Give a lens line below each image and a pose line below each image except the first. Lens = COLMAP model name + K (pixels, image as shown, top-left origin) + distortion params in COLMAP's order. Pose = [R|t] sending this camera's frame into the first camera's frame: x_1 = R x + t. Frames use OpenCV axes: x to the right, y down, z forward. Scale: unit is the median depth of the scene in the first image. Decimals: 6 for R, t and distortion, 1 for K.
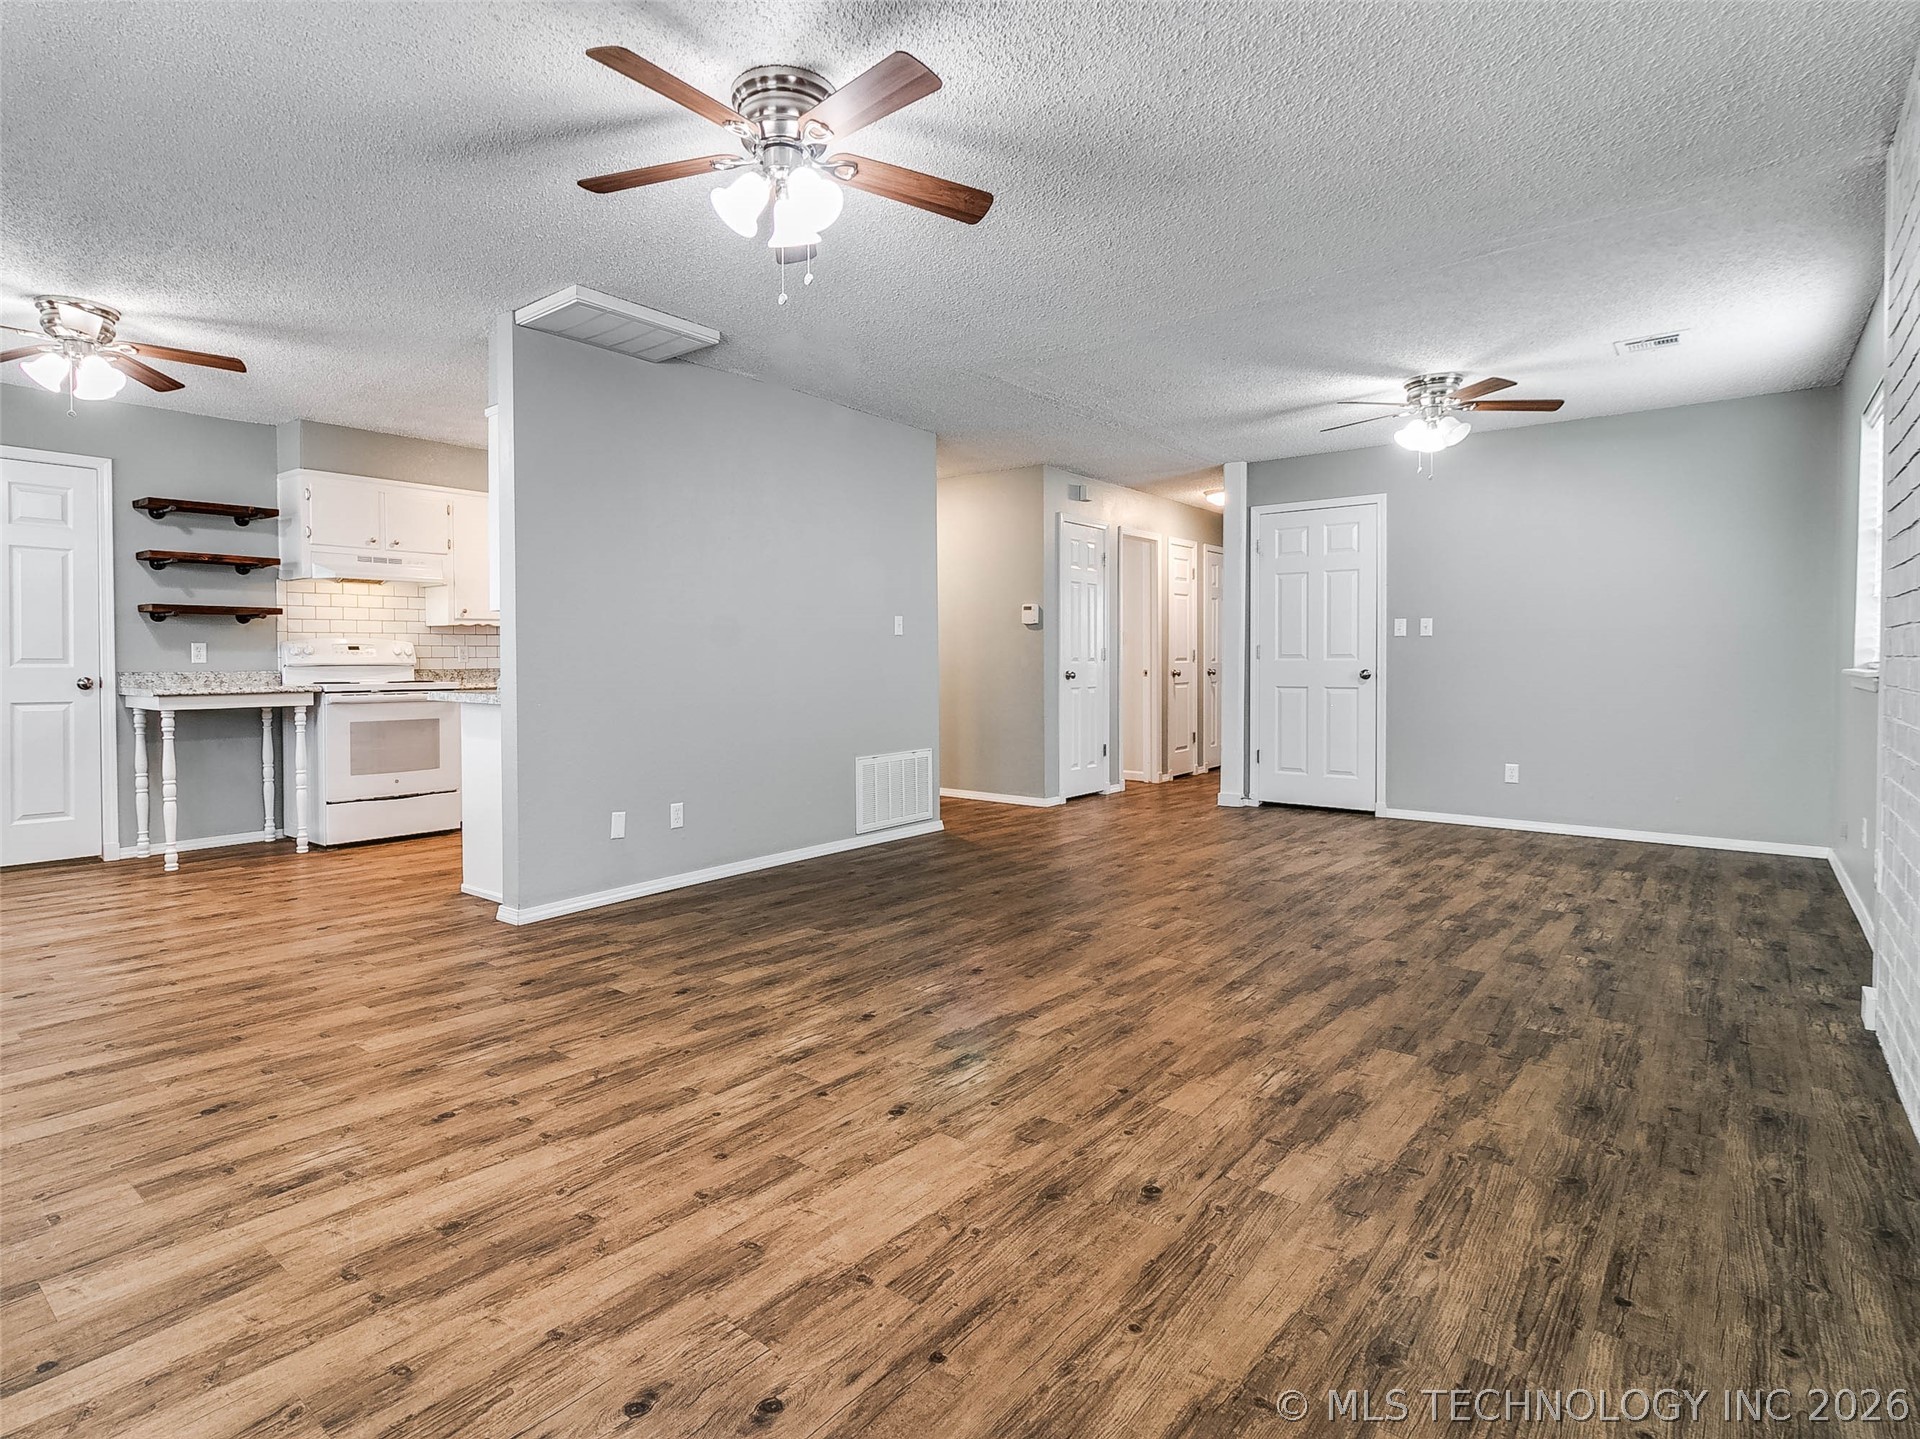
lens RADIAL K [[991.3, 0, 885.7], [0, 991.3, 675.2], [0, 0, 1]] dist [0.001787, 0.000083]
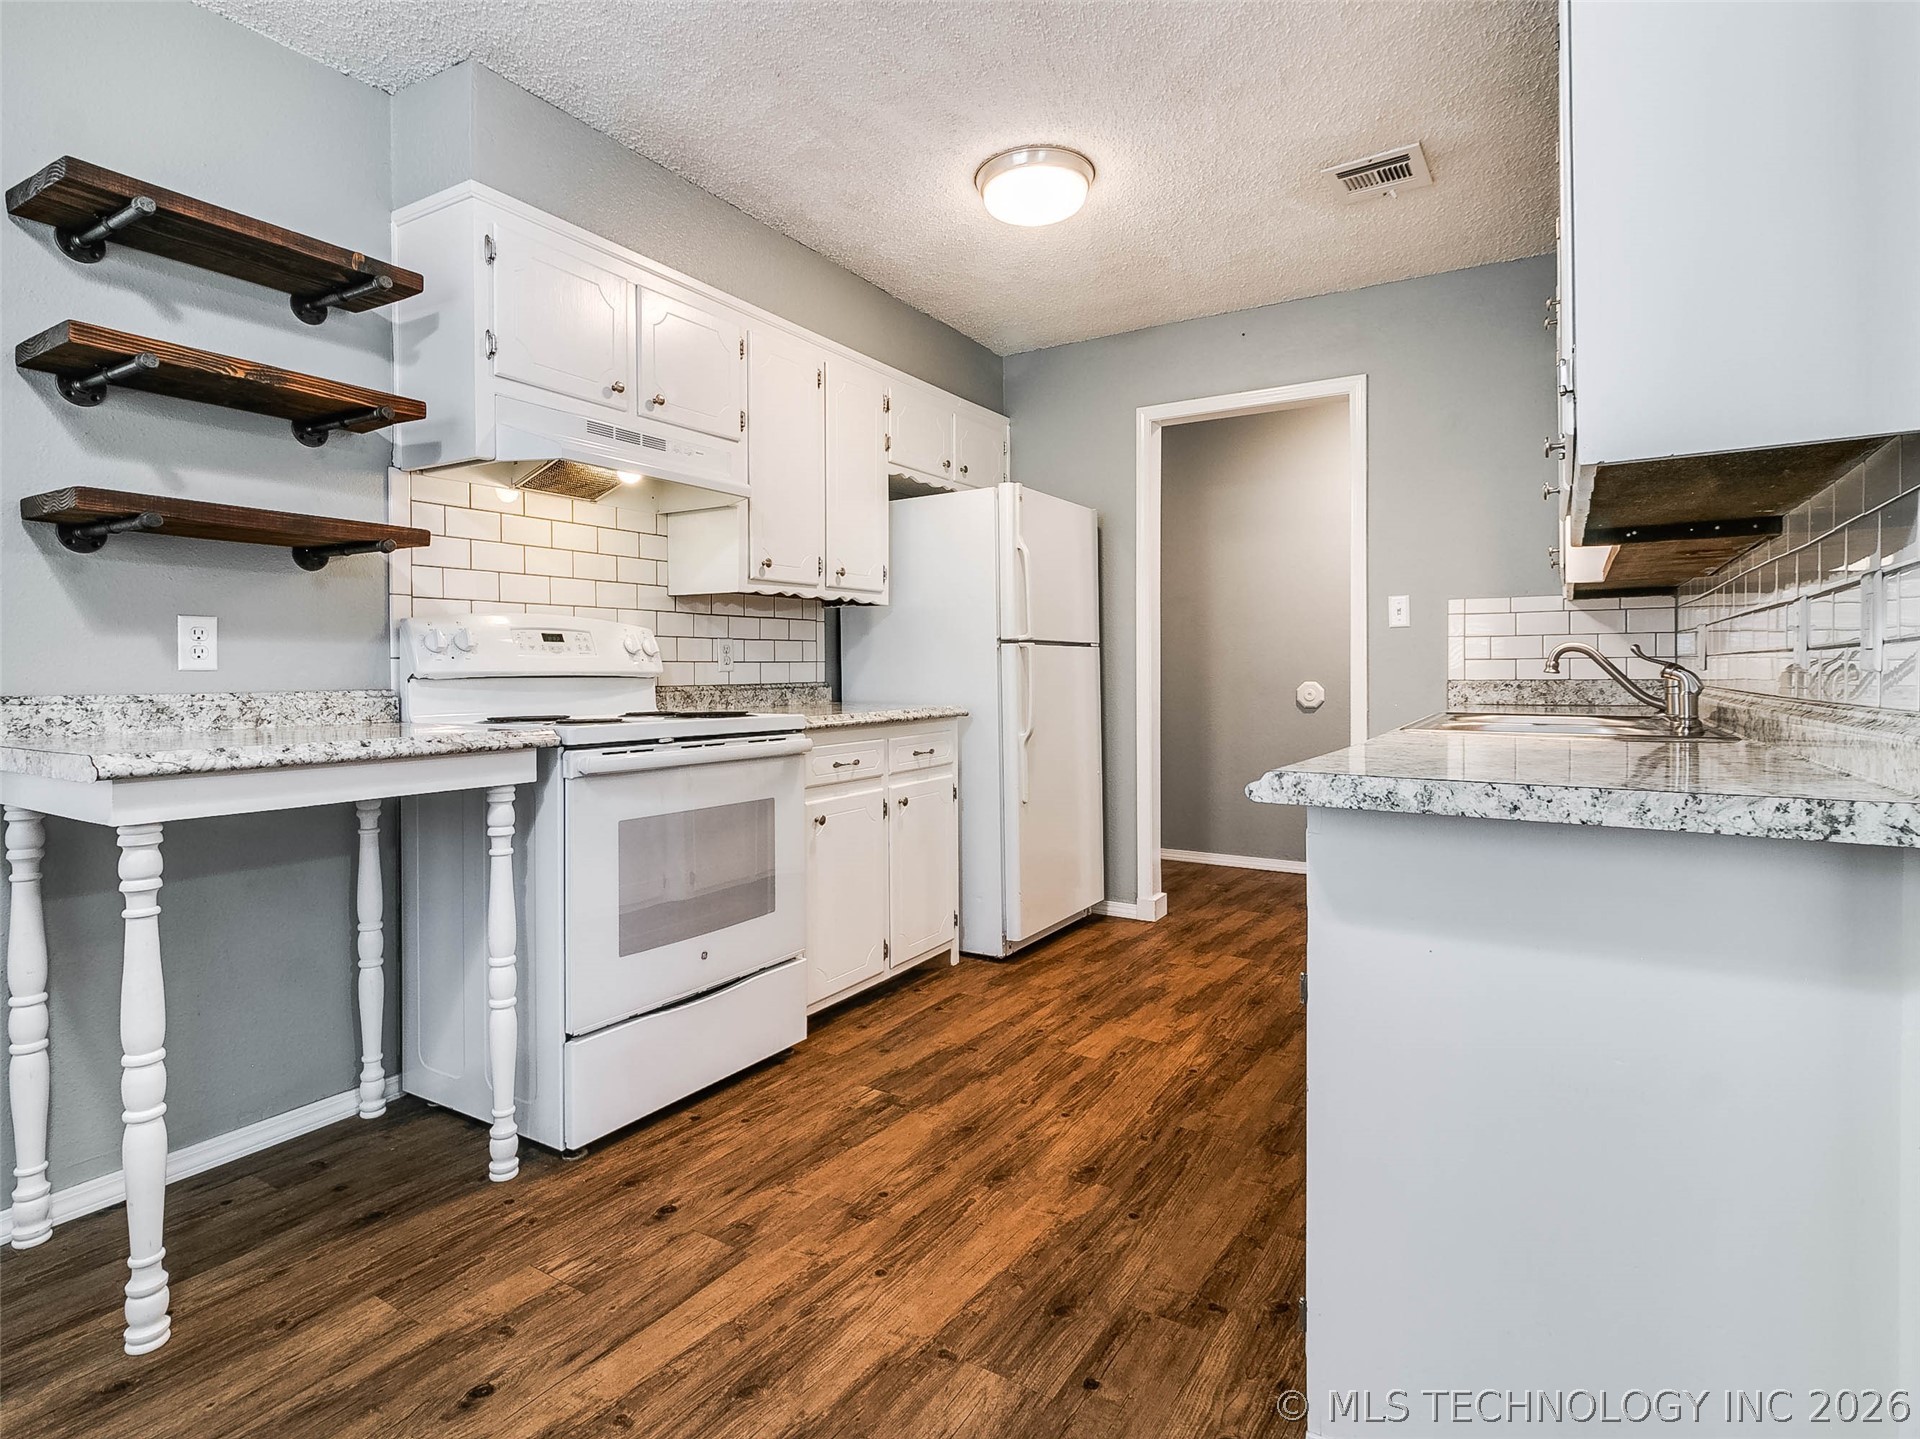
lens RADIAL K [[988.9, 0, 950.0], [0, 988.9, 678.1], [0, 0, 1]] dist [0.001020, -0.000385]
pose [[0.990220, -0.000531, 0.139516, -0.518729], [0.002024, 0.999942, -0.010555, -0.005463], [-0.139502, 0.010734, 0.990164, 0.662595]]
